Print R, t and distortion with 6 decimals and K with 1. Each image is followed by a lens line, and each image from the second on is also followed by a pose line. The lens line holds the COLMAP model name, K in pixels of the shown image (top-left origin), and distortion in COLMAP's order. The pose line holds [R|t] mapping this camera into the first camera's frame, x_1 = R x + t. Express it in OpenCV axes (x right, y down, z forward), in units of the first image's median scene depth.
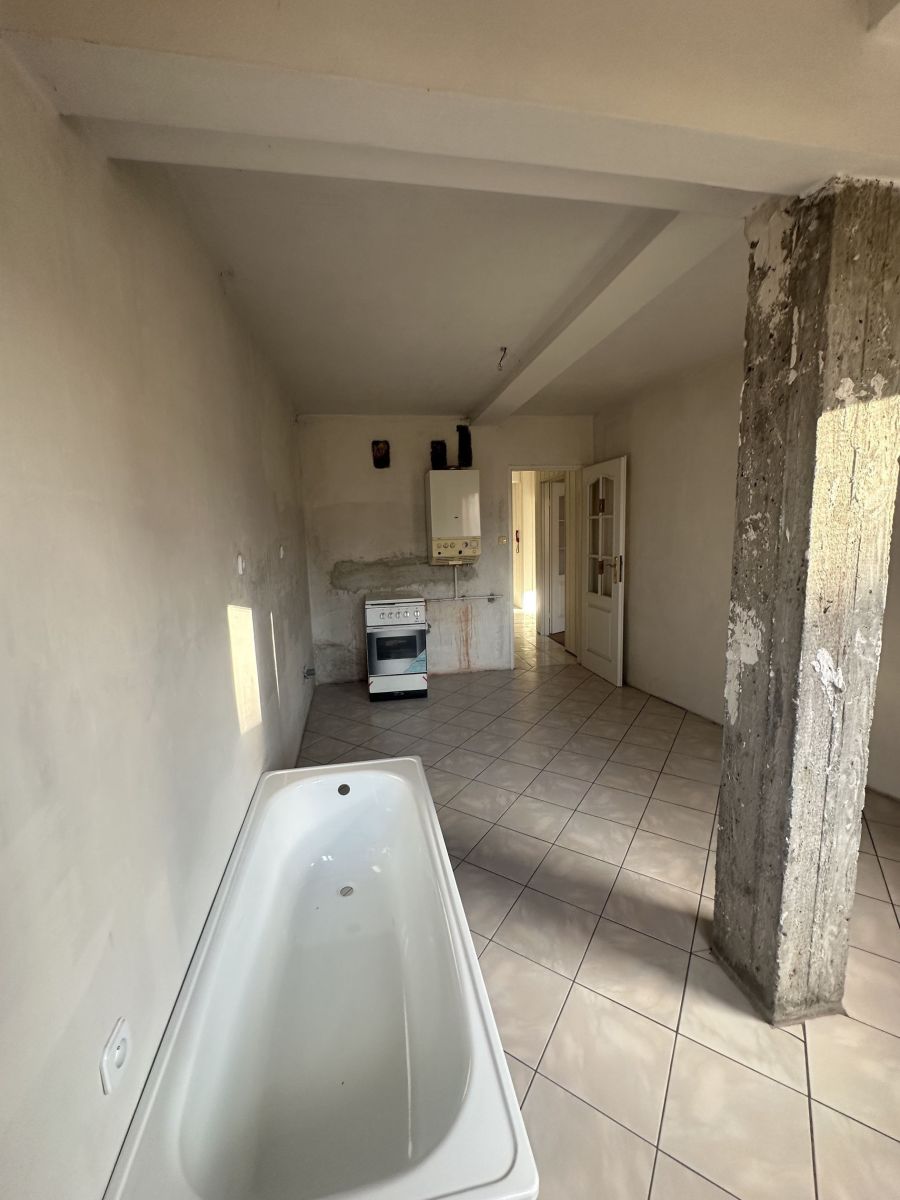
lens RADIAL K [[480.6, 0, 450.0], [0, 480.6, 600.0], [0, 0, 1]] dist [0.001118, 0.000470]
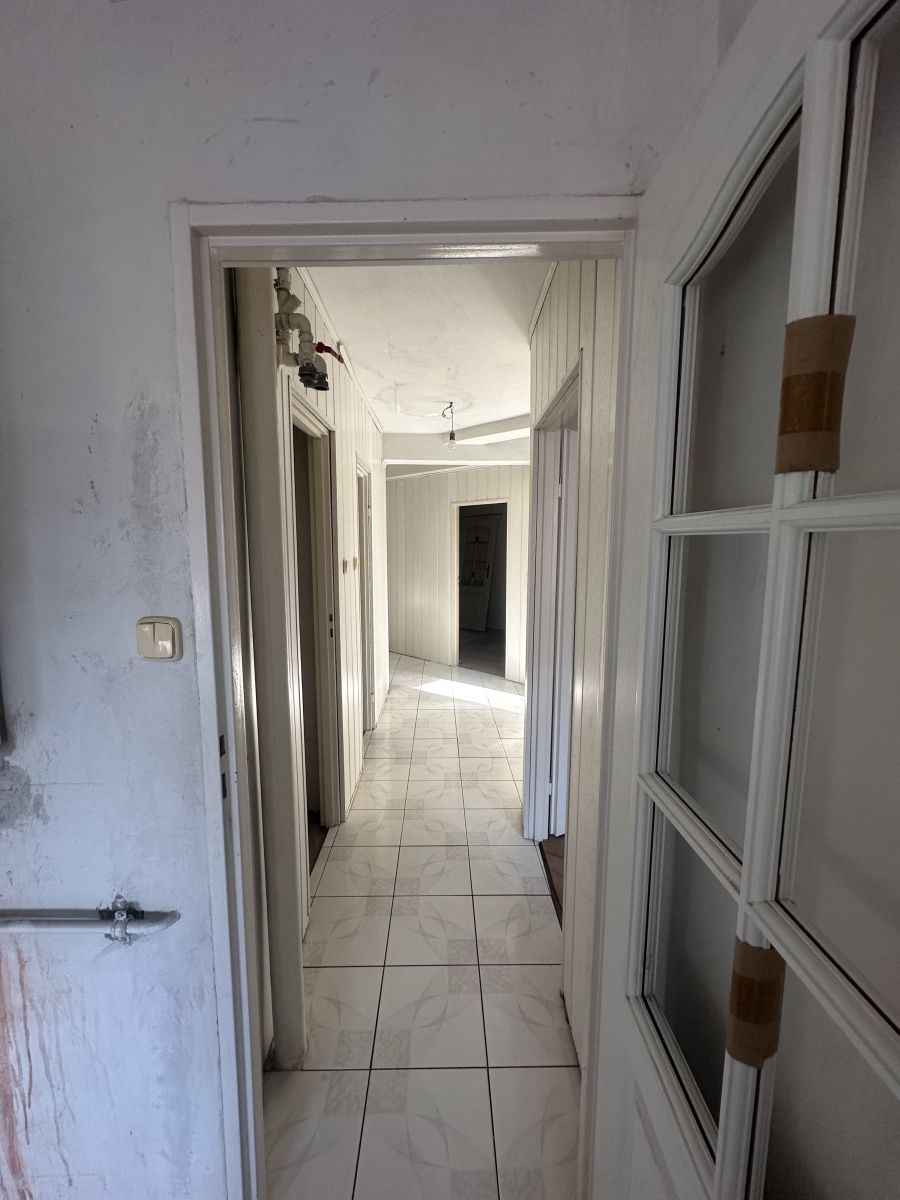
lens RADIAL K [[465.3, 0, 450.0], [0, 465.3, 600.0], [0, 0, 1]] dist [0.002086, 0.000656]
pose [[0.985097, 0.054515, -0.163130, 0.259494], [-0.057466, 0.998257, -0.013423, -0.149863], [0.162114, 0.022597, 0.986513, 0.888981]]
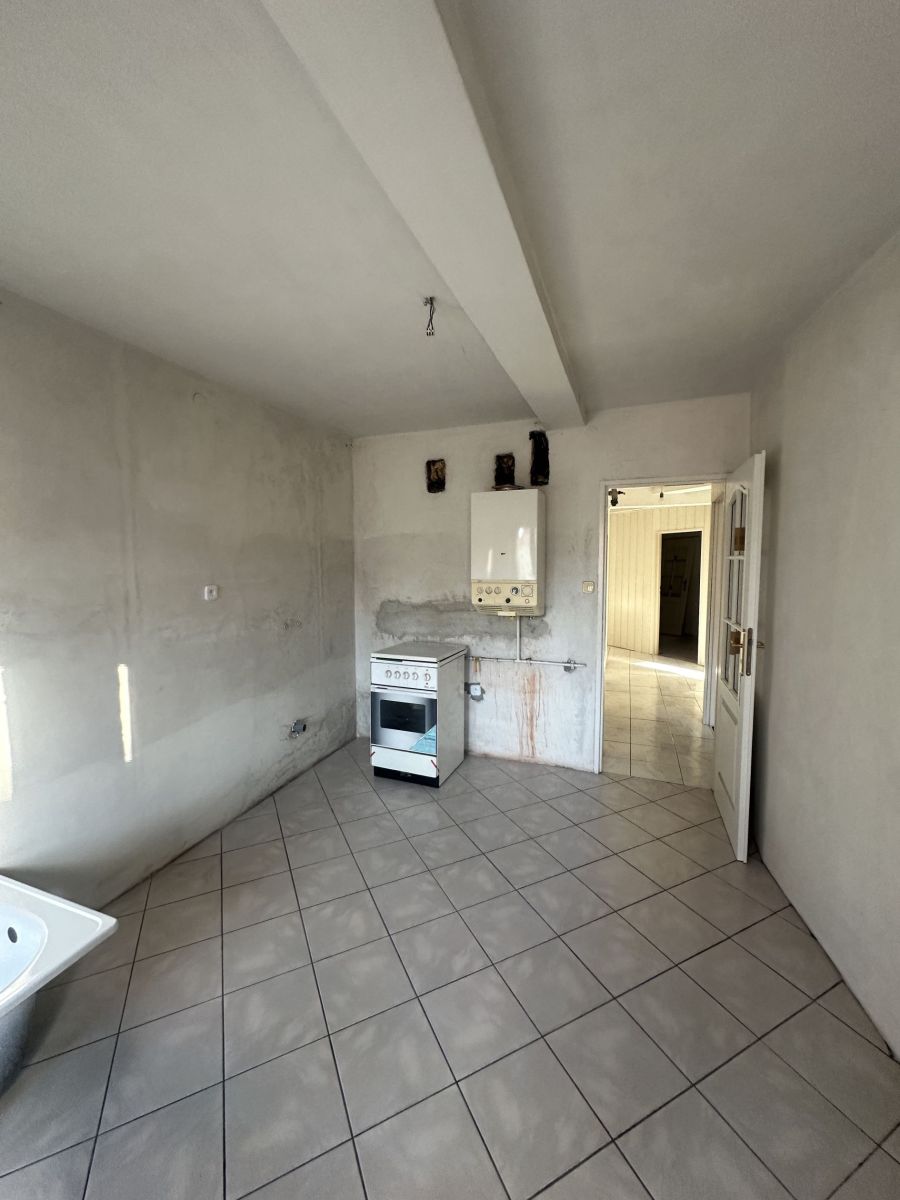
lens RADIAL K [[480.6, 0, 450.0], [0, 480.6, 600.0], [0, 0, 1]] dist [0.001118, 0.000470]
pose [[0.855241, 0.070977, -0.513347, 0.313969], [-0.097838, 0.994877, -0.025444, -0.070718], [0.508911, 0.071986, 0.857804, 0.313763]]
